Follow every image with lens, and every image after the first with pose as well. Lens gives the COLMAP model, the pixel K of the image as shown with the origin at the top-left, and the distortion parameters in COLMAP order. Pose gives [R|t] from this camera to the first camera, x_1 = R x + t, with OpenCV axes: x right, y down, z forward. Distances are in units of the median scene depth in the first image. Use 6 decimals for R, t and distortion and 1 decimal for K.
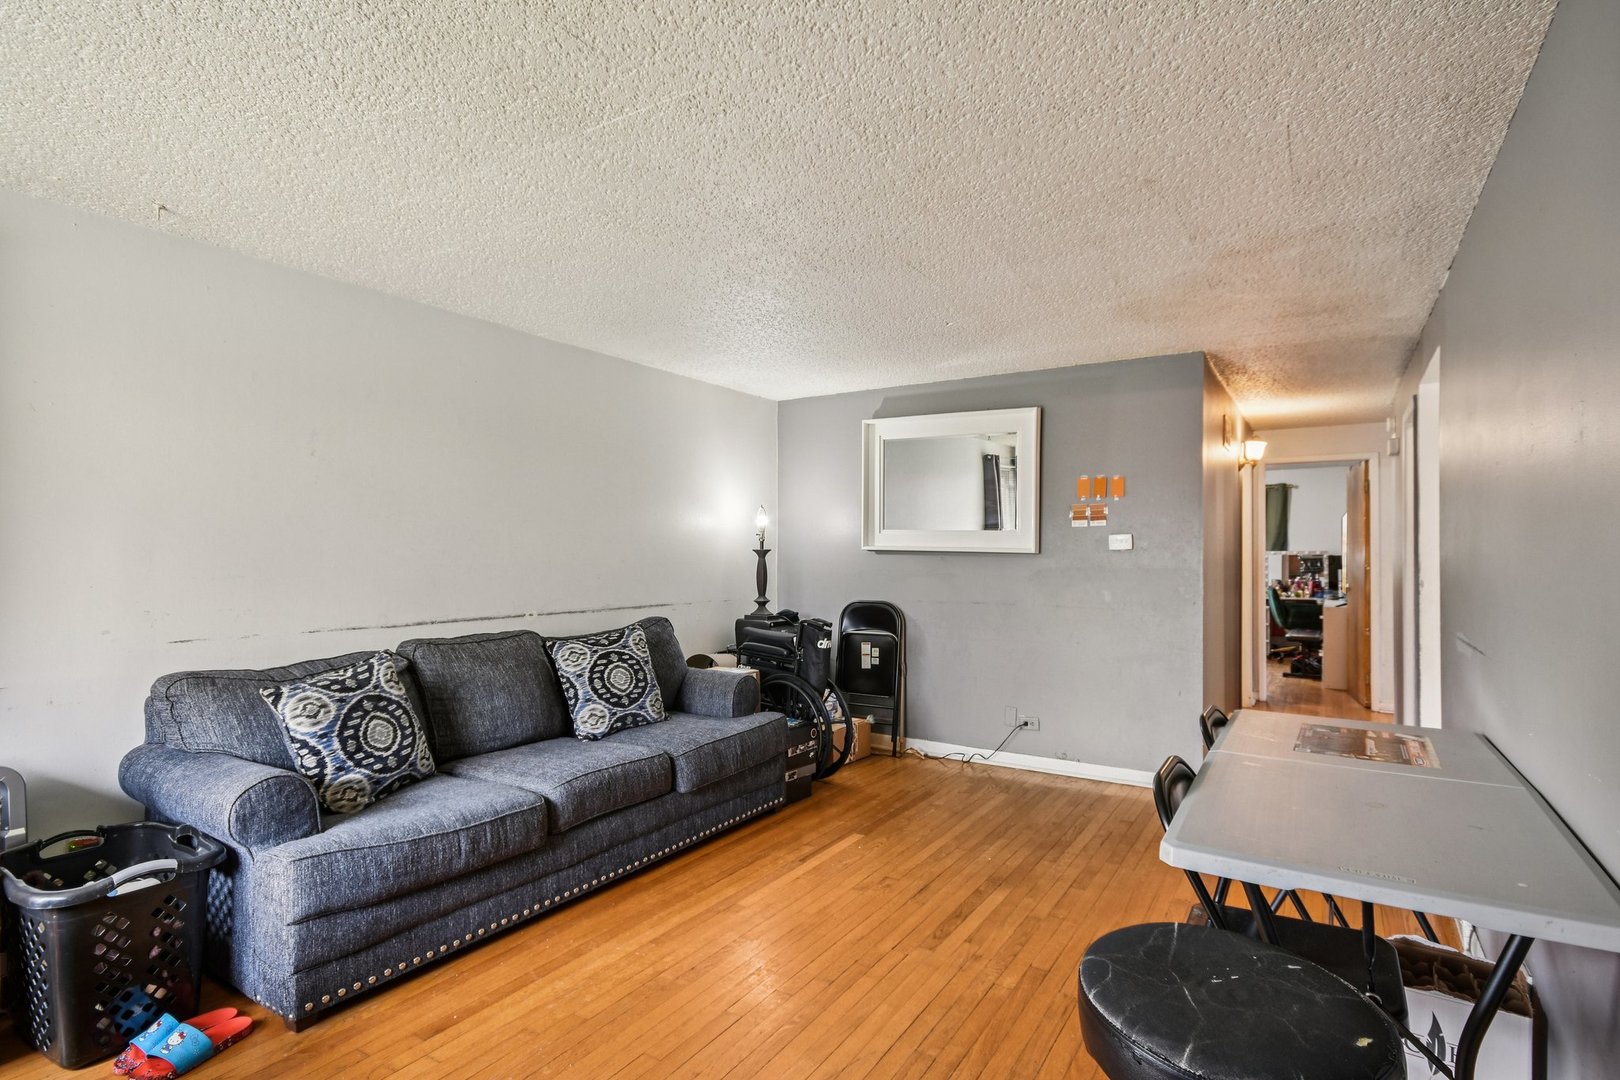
lens RADIAL K [[840.2, 0, 809.3], [0, 840.2, 554.4], [0, 0, 1]] dist [-0.022202, -0.000426]
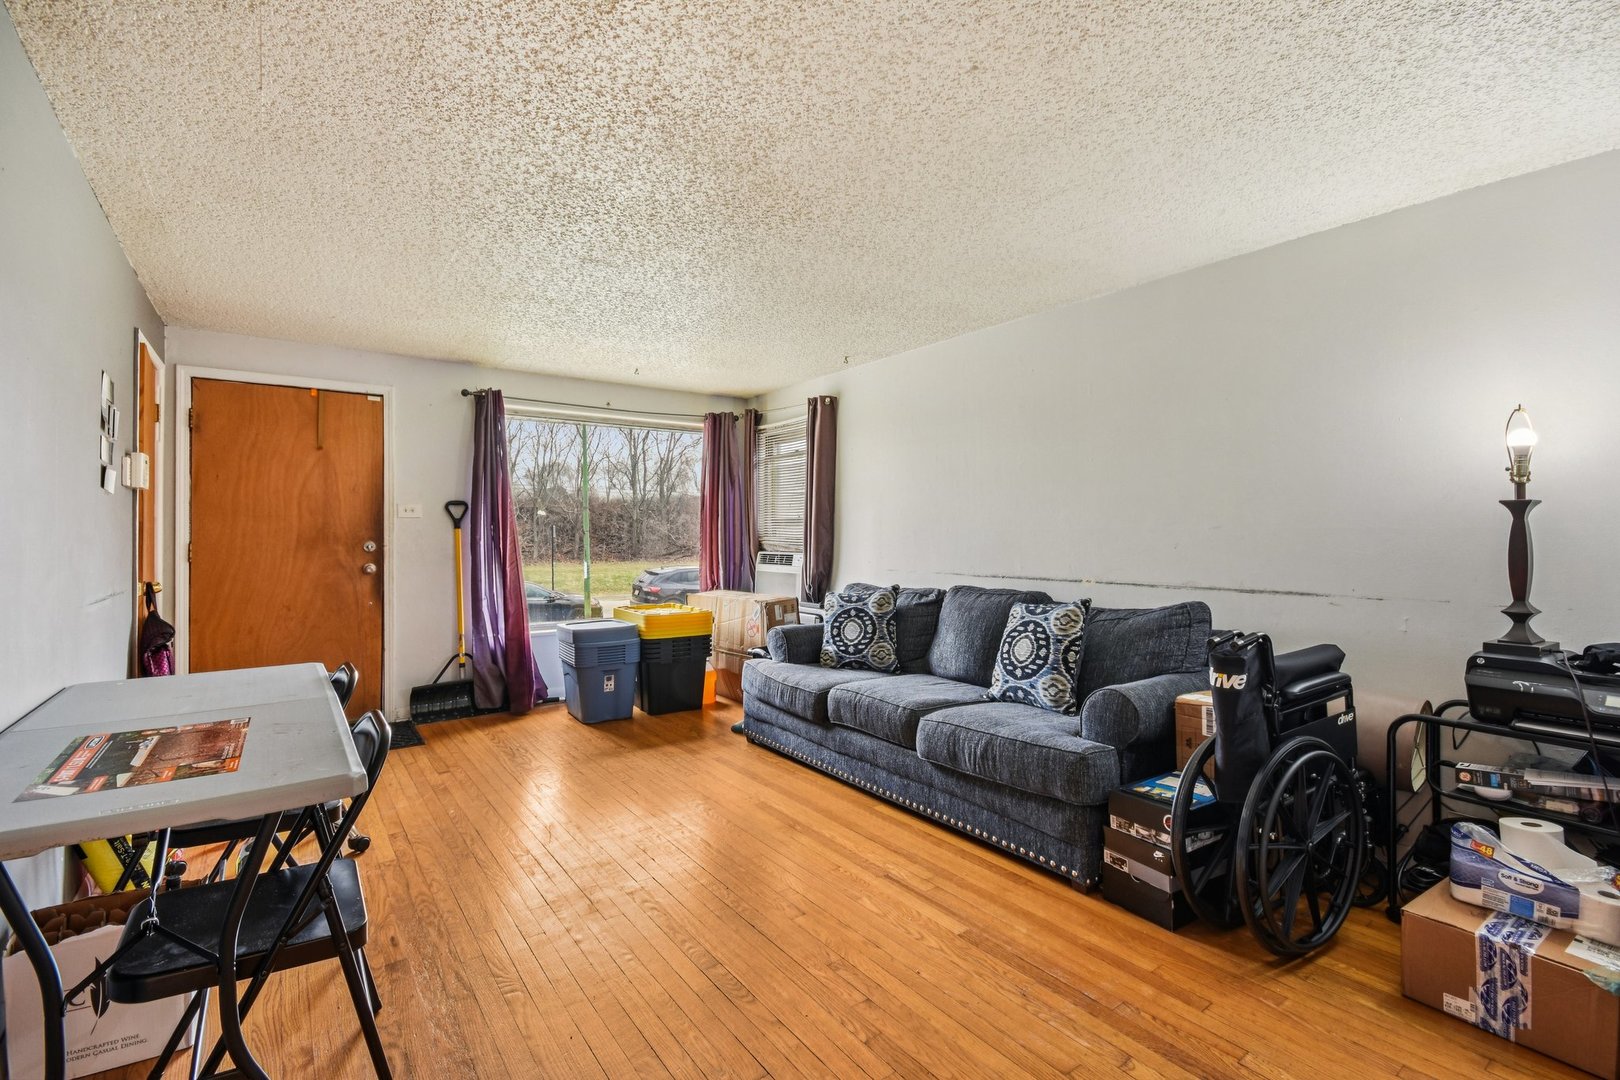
lens RADIAL K [[720.8, 0, 807.6], [0, 720.8, 537.4], [0, 0, 1]] dist [-0.000811, -0.002027]
pose [[-0.374767, 0.004497, -0.927108, 0.630160], [0.001239, 0.999990, 0.004349, 0.017196], [0.927118, 0.000481, -0.374769, 1.086192]]
